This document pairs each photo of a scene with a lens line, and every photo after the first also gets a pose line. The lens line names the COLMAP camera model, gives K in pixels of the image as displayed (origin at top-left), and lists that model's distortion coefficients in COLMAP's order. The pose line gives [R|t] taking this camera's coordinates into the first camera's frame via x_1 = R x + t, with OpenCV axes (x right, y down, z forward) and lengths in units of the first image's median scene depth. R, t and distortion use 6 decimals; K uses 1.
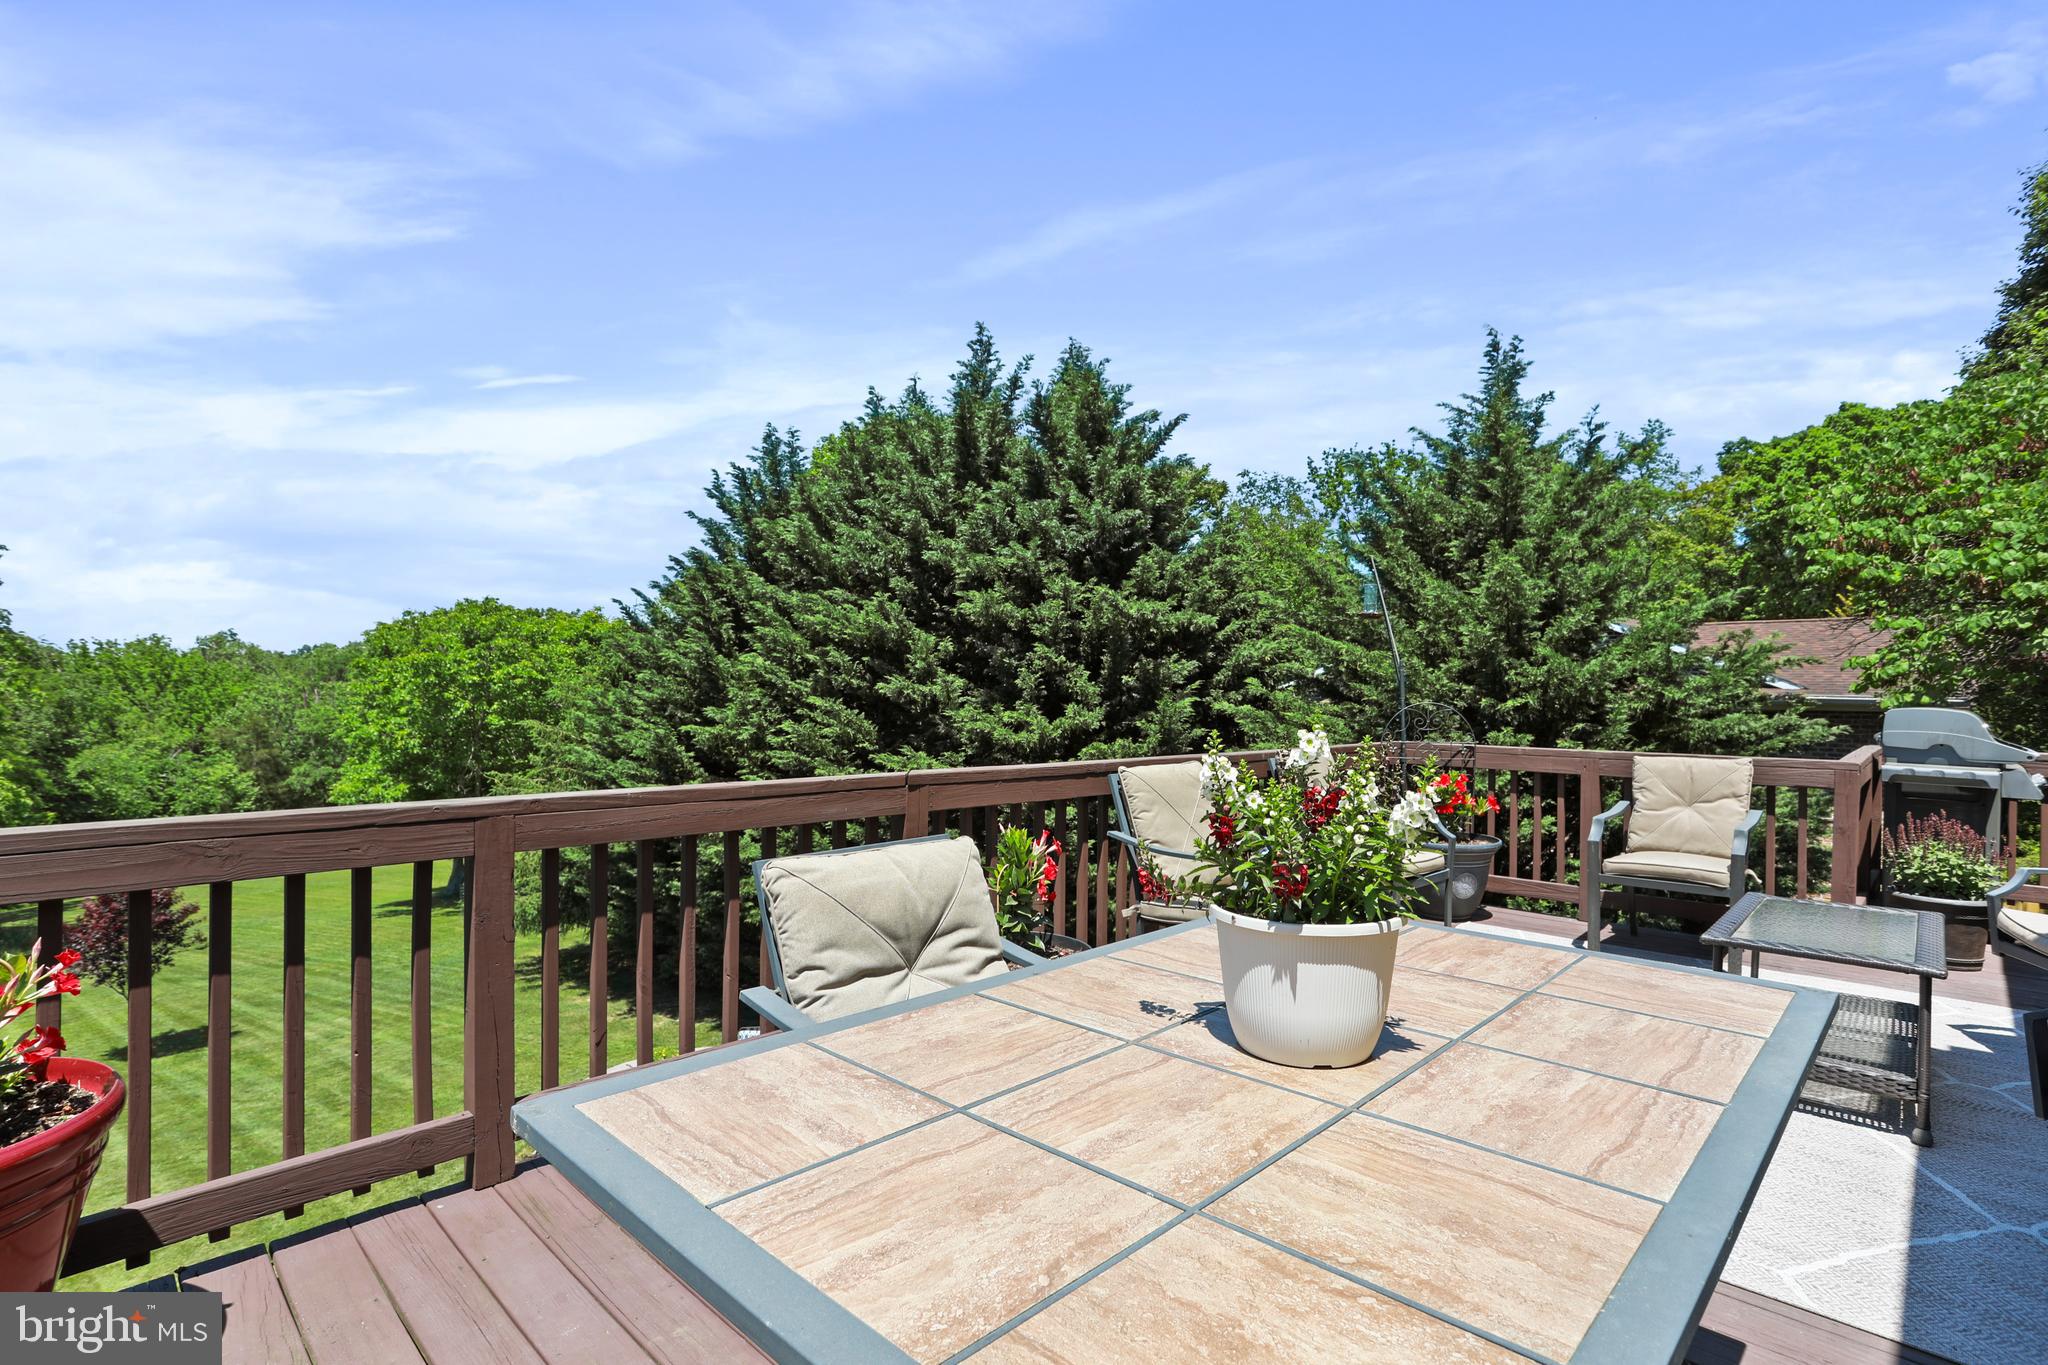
lens RADIAL K [[1016.8, 0, 1024.0], [0, 1016.8, 682.5], [0, 0, 1]] dist [-0.050605, 0.027290]
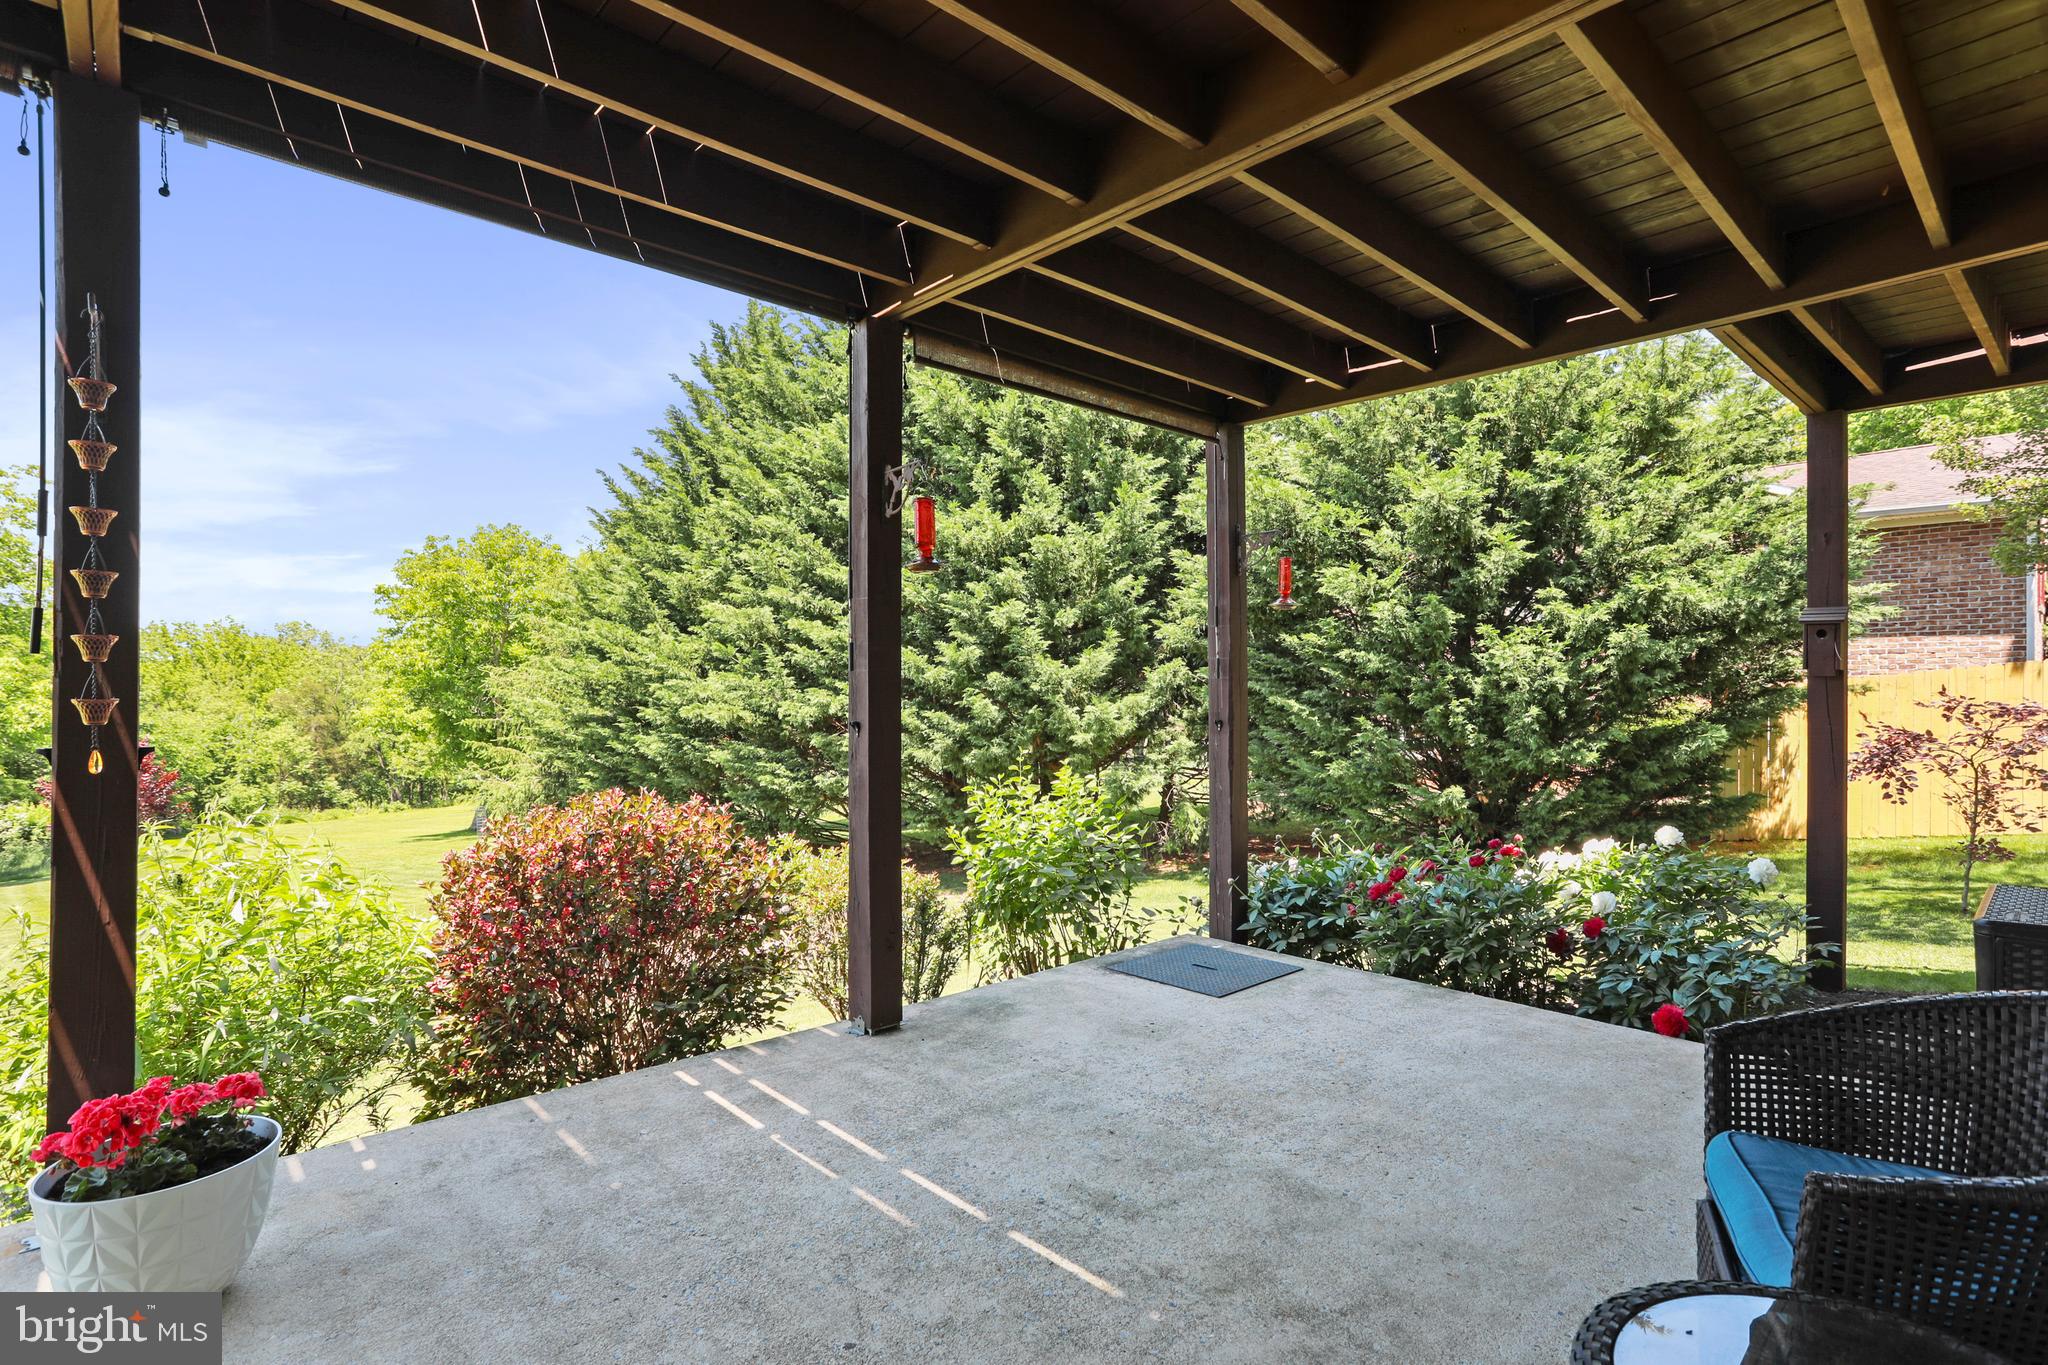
lens RADIAL K [[1016.8, 0, 1024.0], [0, 1016.8, 682.5], [0, 0, 1]] dist [-0.050605, 0.027290]
pose [[0.998256, -0.003549, -0.058920, 0.044302], [0.003065, 0.999961, -0.008306, 0.089799], [0.058947, 0.008111, 0.998228, 0.028649]]
